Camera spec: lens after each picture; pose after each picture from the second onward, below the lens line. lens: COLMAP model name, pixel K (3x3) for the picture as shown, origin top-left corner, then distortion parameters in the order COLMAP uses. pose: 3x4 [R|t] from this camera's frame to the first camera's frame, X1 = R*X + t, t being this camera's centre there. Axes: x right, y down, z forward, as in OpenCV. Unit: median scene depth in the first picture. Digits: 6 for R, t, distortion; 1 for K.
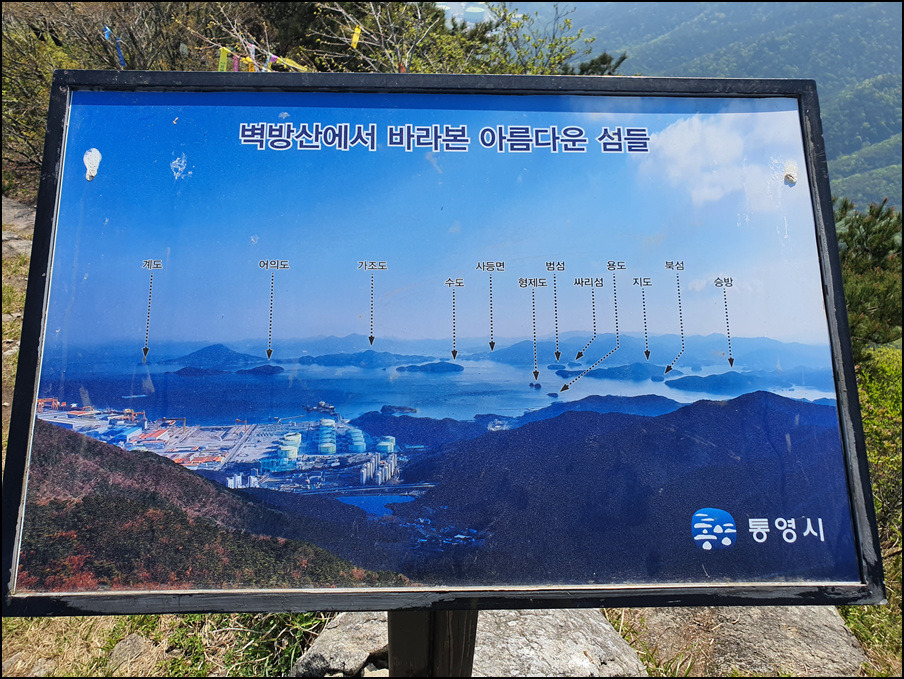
lens RADIAL K [[706.9, 0, 452.0], [0, 706.9, 339.5], [0, 0, 1]] dist [-0.007260, 0.071664]
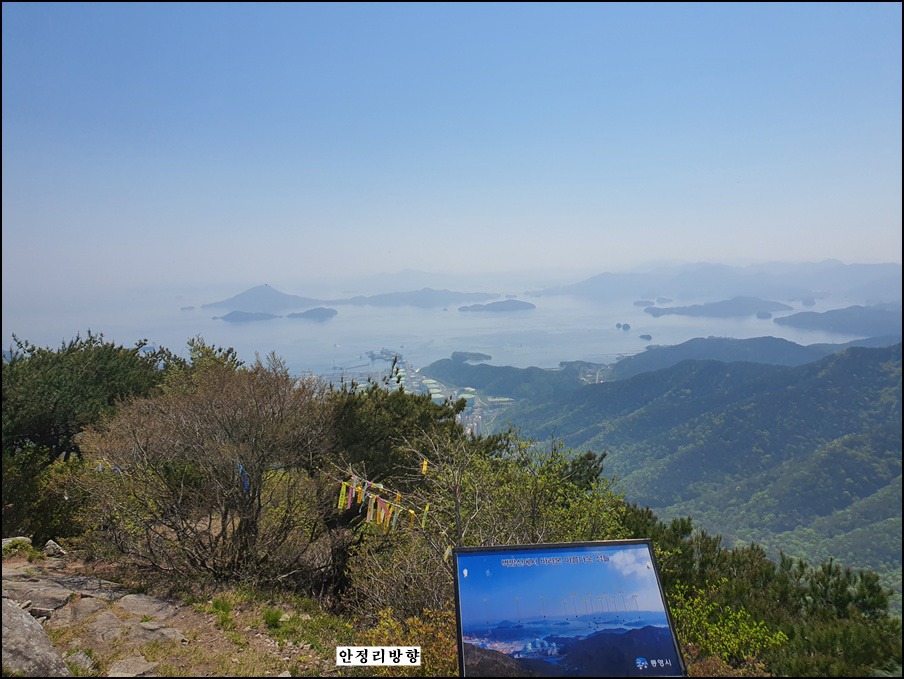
lens RADIAL K [[706.9, 0, 452.0], [0, 706.9, 339.5], [0, 0, 1]] dist [-0.007260, 0.071664]
pose [[0.998612, -0.050672, 0.014372, -0.598952], [0.051168, 0.868591, -0.492881, 0.561949], [0.012492, 0.492933, 0.869978, -3.094959]]
